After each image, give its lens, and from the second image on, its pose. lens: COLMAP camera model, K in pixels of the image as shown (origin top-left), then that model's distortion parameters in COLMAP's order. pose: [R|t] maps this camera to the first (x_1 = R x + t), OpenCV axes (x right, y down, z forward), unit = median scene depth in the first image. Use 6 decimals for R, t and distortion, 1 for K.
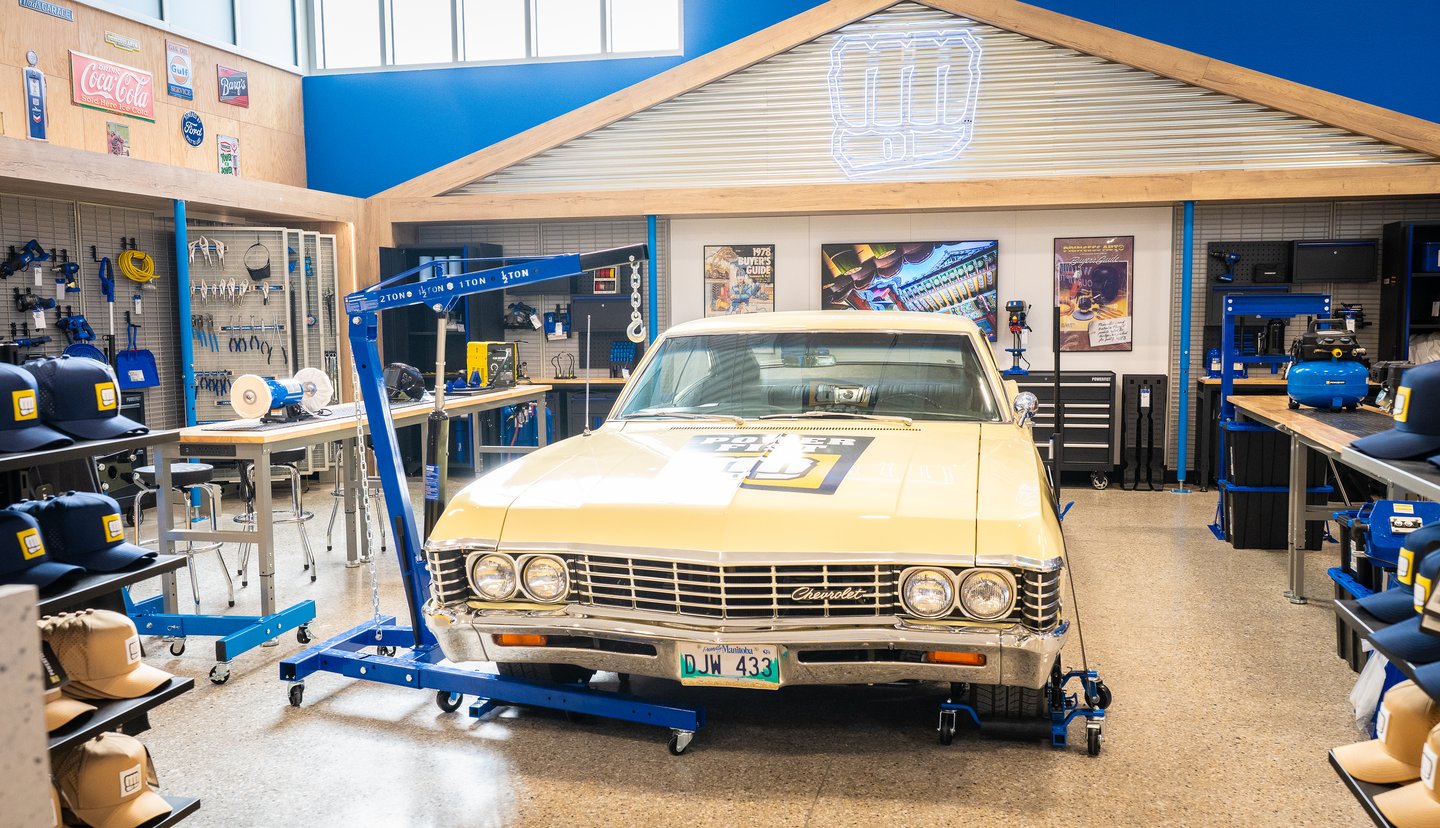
lens RADIAL K [[1216.2, 0, 722.6], [0, 1216.2, 423.1], [0, 0, 1]] dist [0.005972, -0.001777]
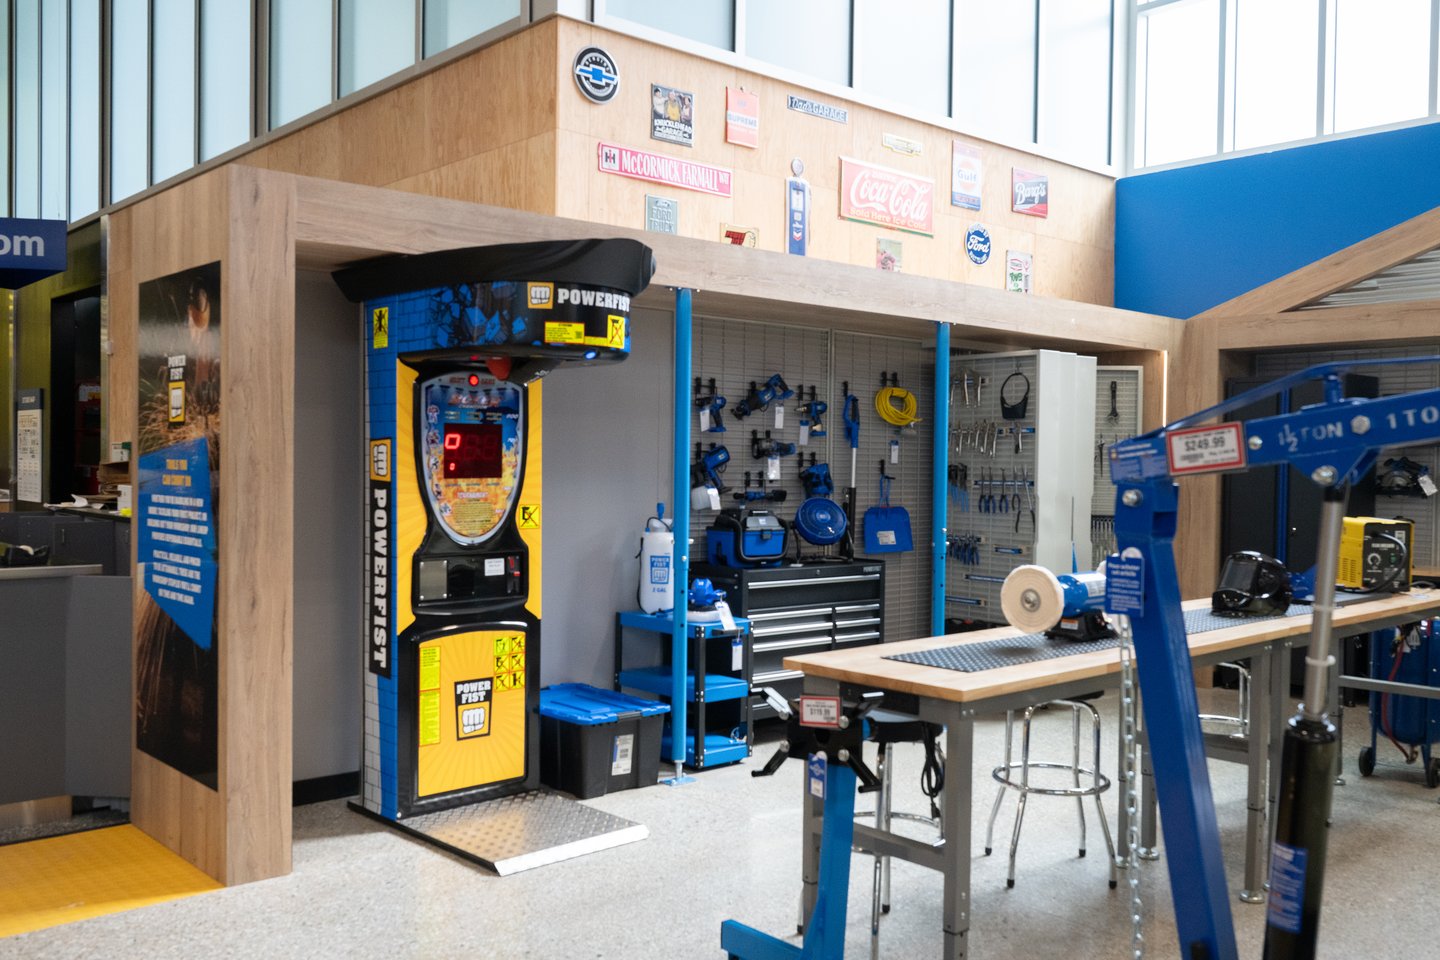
lens RADIAL K [[1220.6, 0, 717.1], [0, 1220.6, 488.0], [0, 0, 1]] dist [0.005121, -0.010689]
pose [[0.795923, 0.034809, -0.604397, -0.073522], [-0.076147, 0.996173, -0.042905, -0.028403], [0.600590, 0.080172, 0.795527, 0.270781]]
